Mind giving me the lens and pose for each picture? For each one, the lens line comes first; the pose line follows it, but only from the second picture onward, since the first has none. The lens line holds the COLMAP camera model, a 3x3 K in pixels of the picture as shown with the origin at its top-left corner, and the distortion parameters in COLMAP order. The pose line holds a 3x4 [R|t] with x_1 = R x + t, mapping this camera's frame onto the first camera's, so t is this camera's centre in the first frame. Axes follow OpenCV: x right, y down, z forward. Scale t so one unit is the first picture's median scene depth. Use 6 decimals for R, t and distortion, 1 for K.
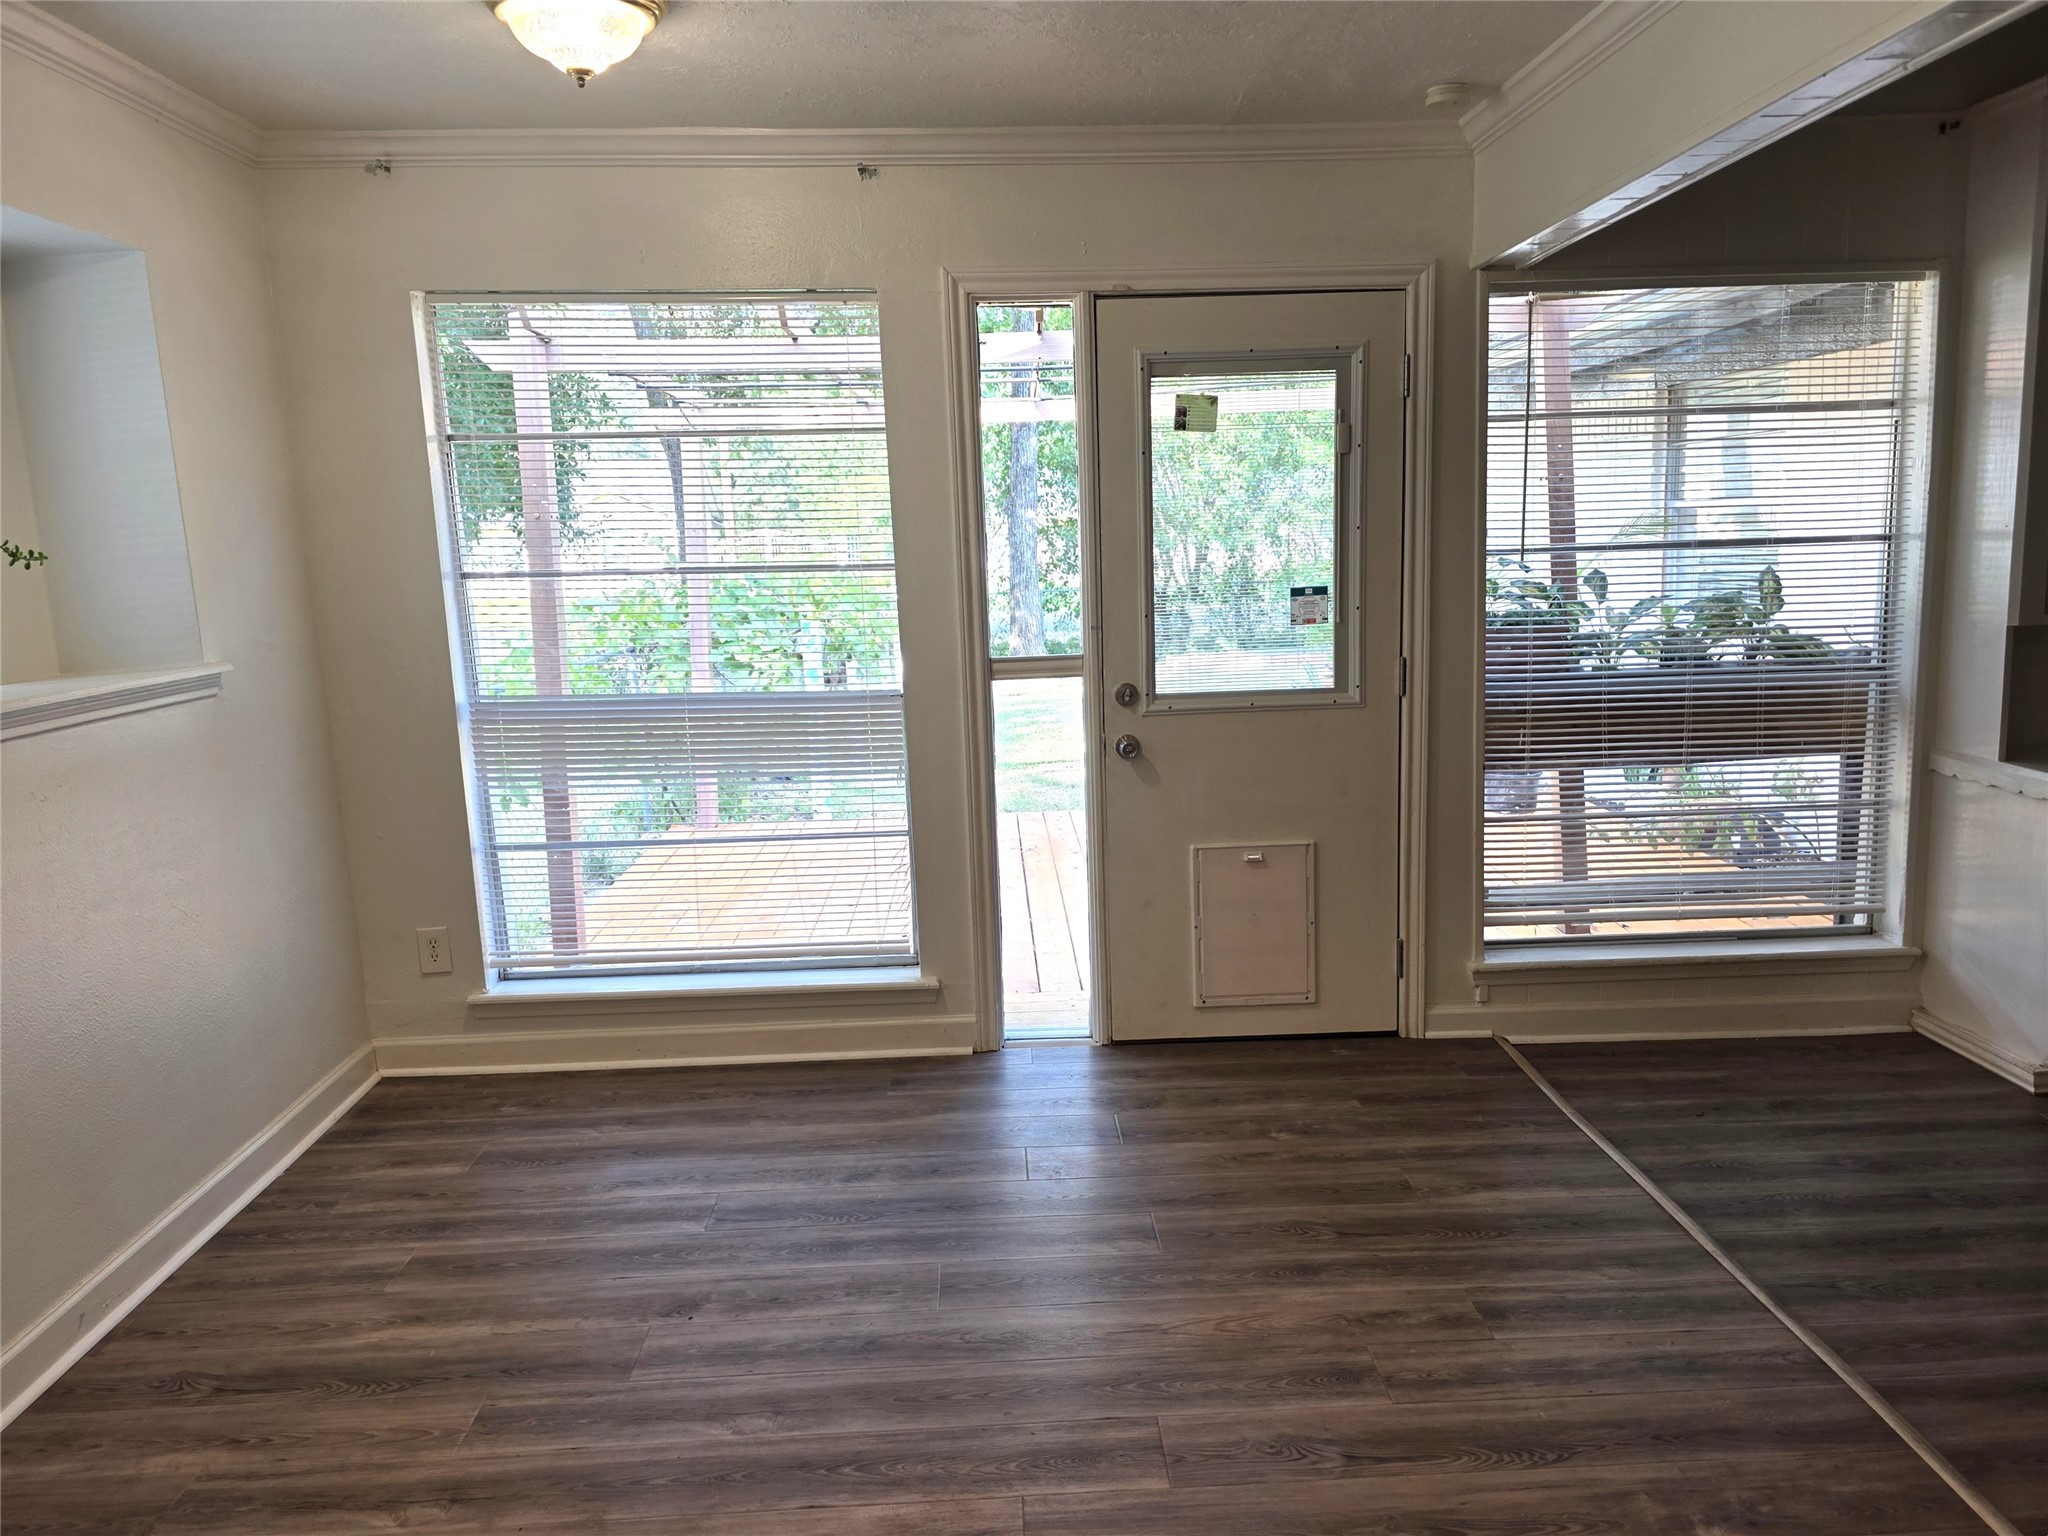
lens RADIAL K [[1392.8, 0, 1028.8], [0, 1392.8, 790.9], [0, 0, 1]] dist [0.004276, -0.021367]
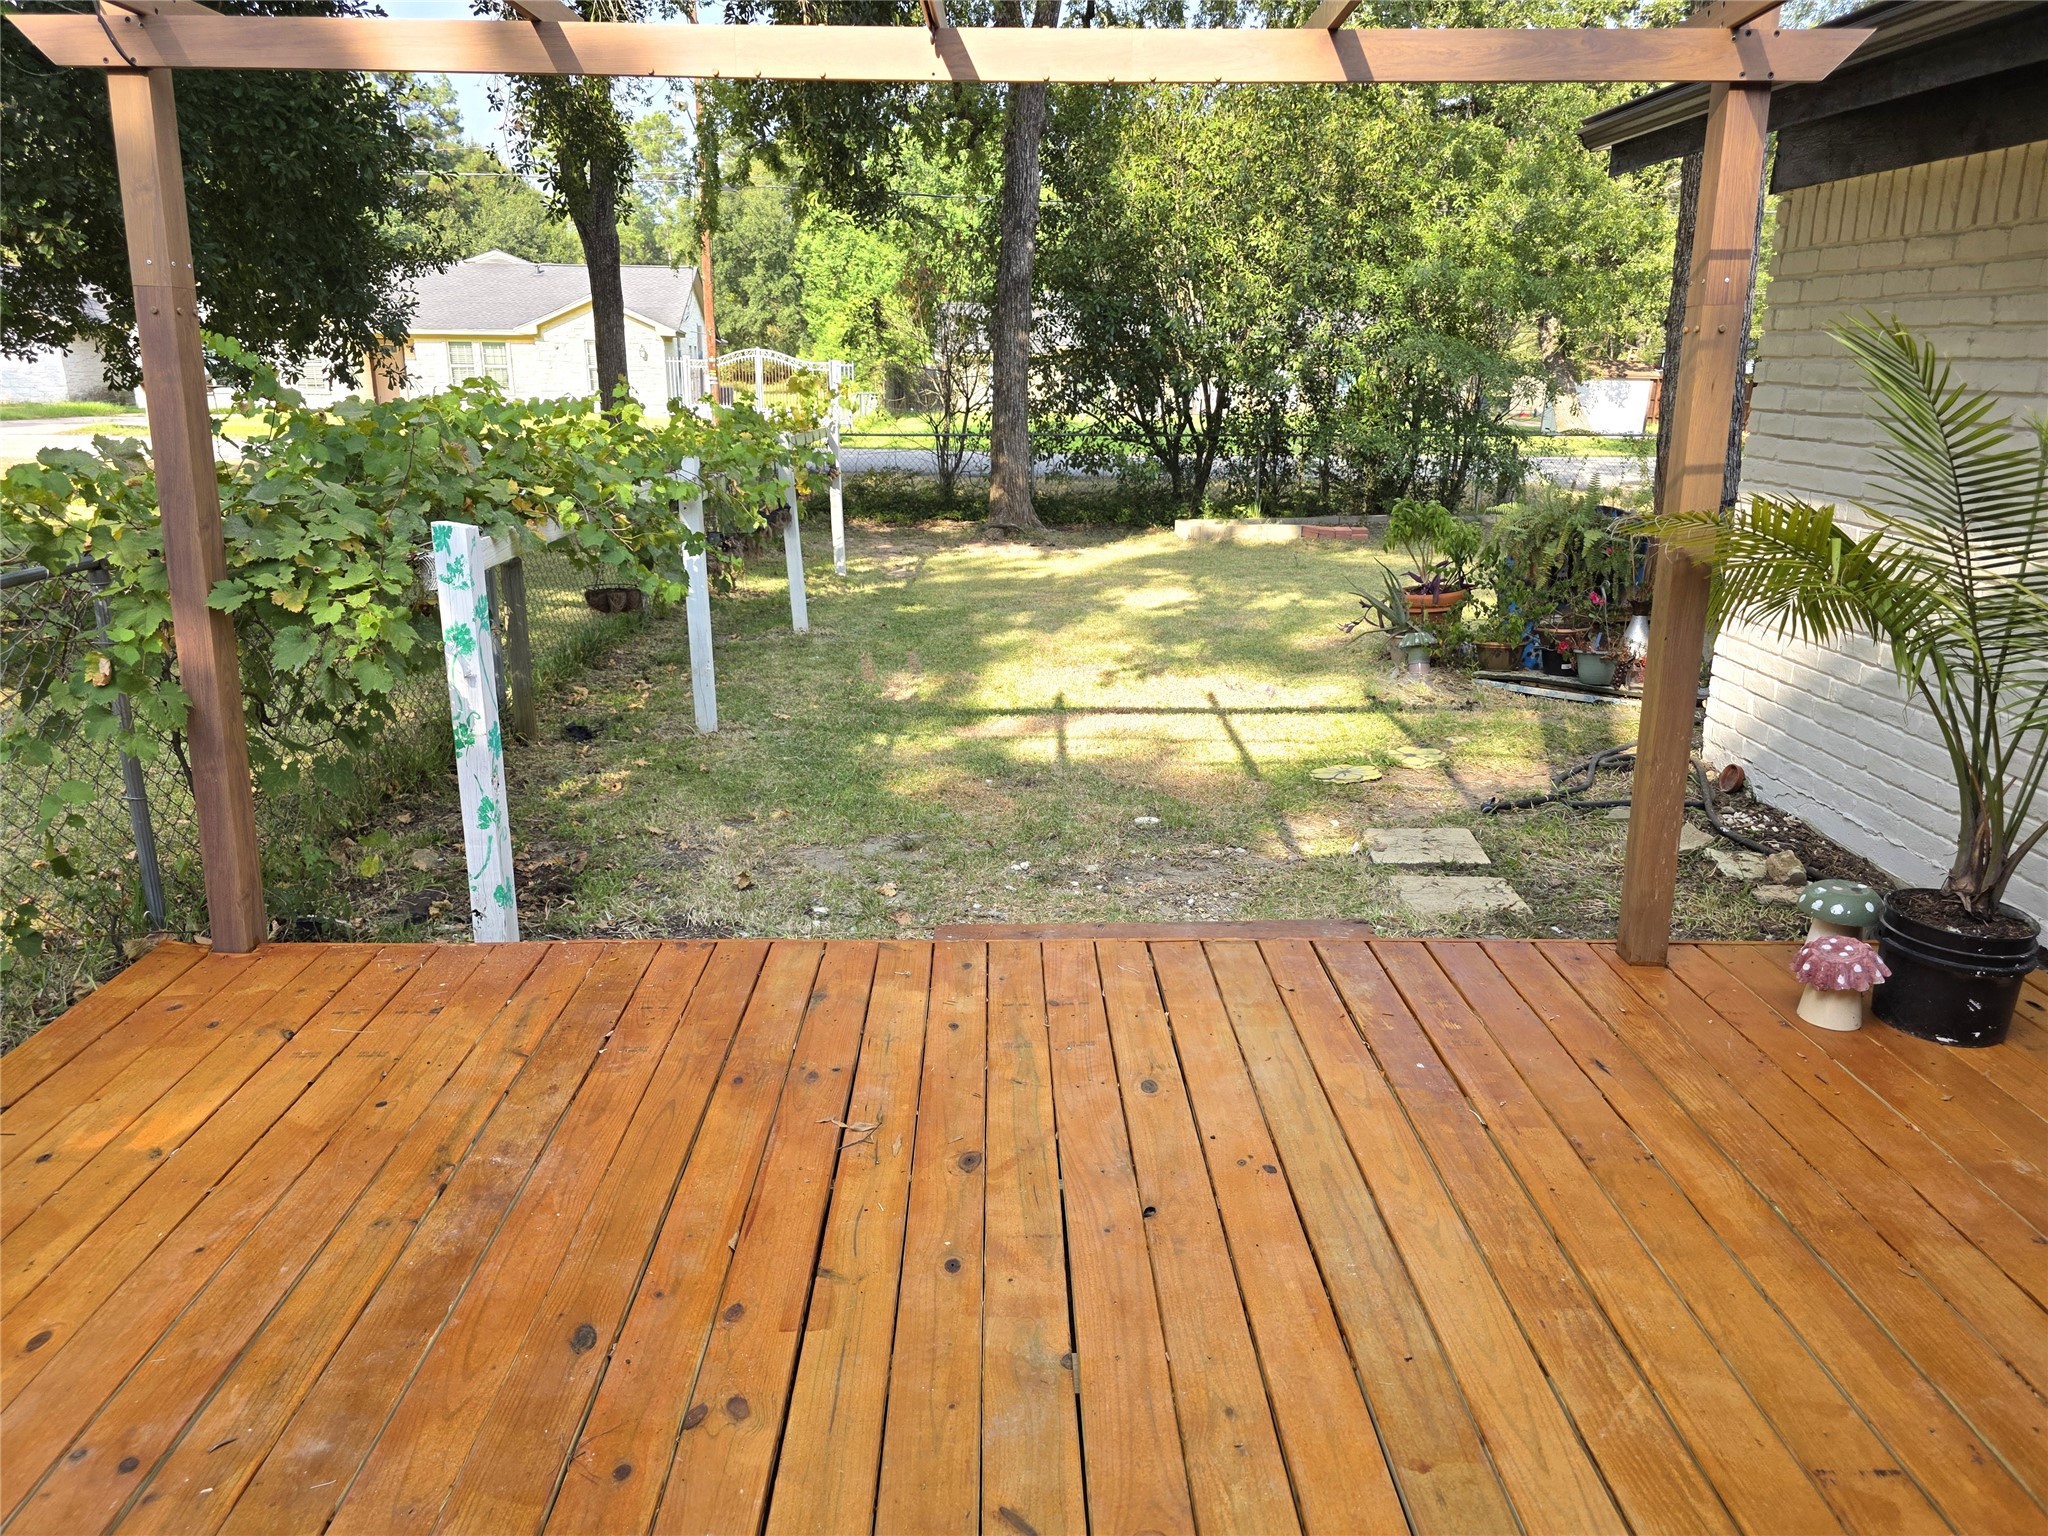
lens RADIAL K [[1392.8, 0, 1028.8], [0, 1392.8, 790.9], [0, 0, 1]] dist [0.004276, -0.021367]
pose [[0.999042, 0.043105, 0.007526, 0.038620], [-0.043681, 0.992562, 0.113634, -0.095799], [-0.002572, -0.113854, 0.993494, 0.534370]]
